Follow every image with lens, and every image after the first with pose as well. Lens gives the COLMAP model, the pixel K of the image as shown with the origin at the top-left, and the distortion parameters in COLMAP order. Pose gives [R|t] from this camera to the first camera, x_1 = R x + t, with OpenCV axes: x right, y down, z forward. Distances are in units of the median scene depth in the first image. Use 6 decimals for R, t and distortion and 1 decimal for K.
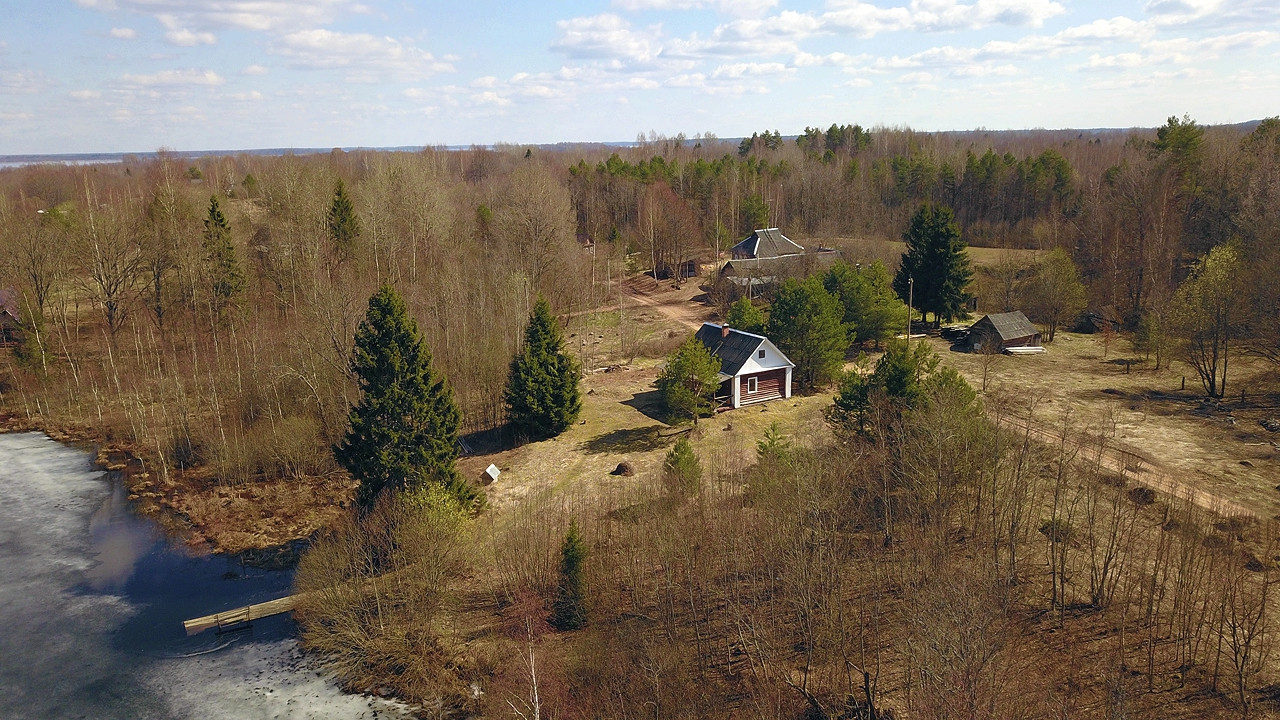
lens RADIAL K [[940.4, 0, 640.0], [0, 940.4, 360.0], [0, 0, 1]] dist [0.004013, -0.001029]
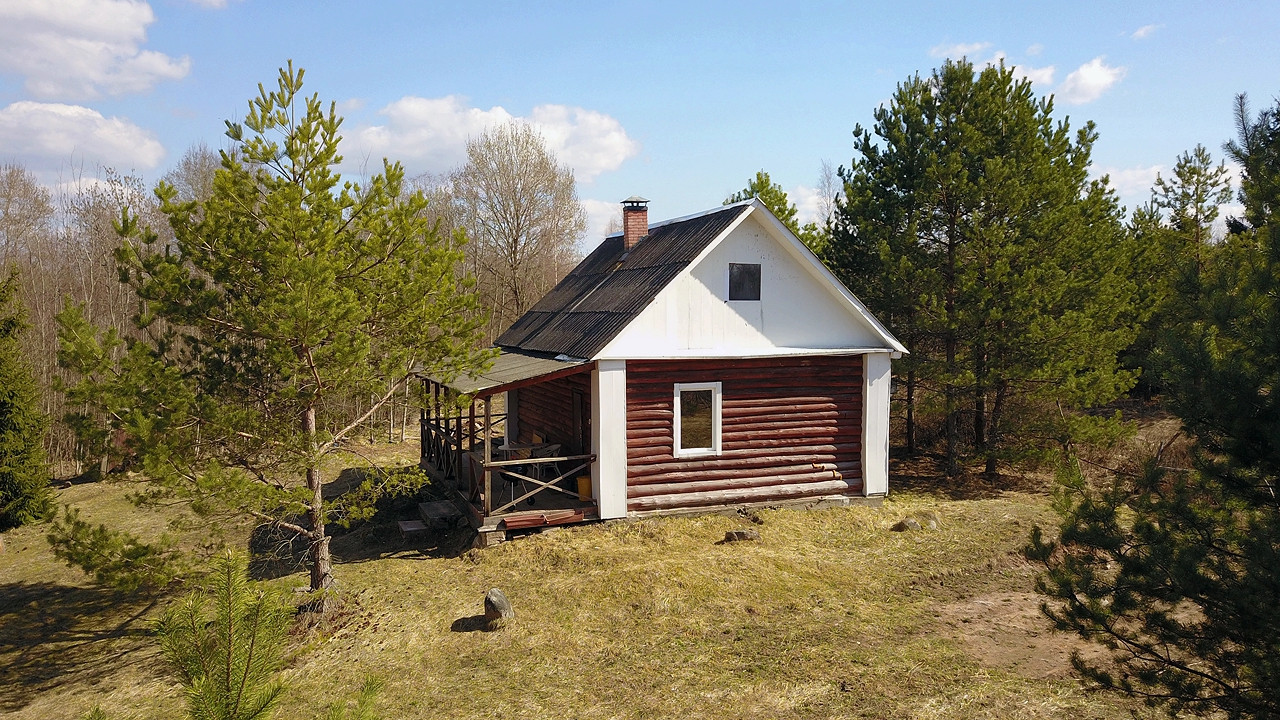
lens RADIAL K [[940.4, 0, 640.0], [0, 940.4, 360.0], [0, 0, 1]] dist [0.004013, -0.001029]
pose [[0.981142, 0.058821, -0.184122, 0.144684], [-0.076787, 0.992792, -0.092015, 0.033930], [0.177382, 0.104418, 0.978587, 0.778943]]
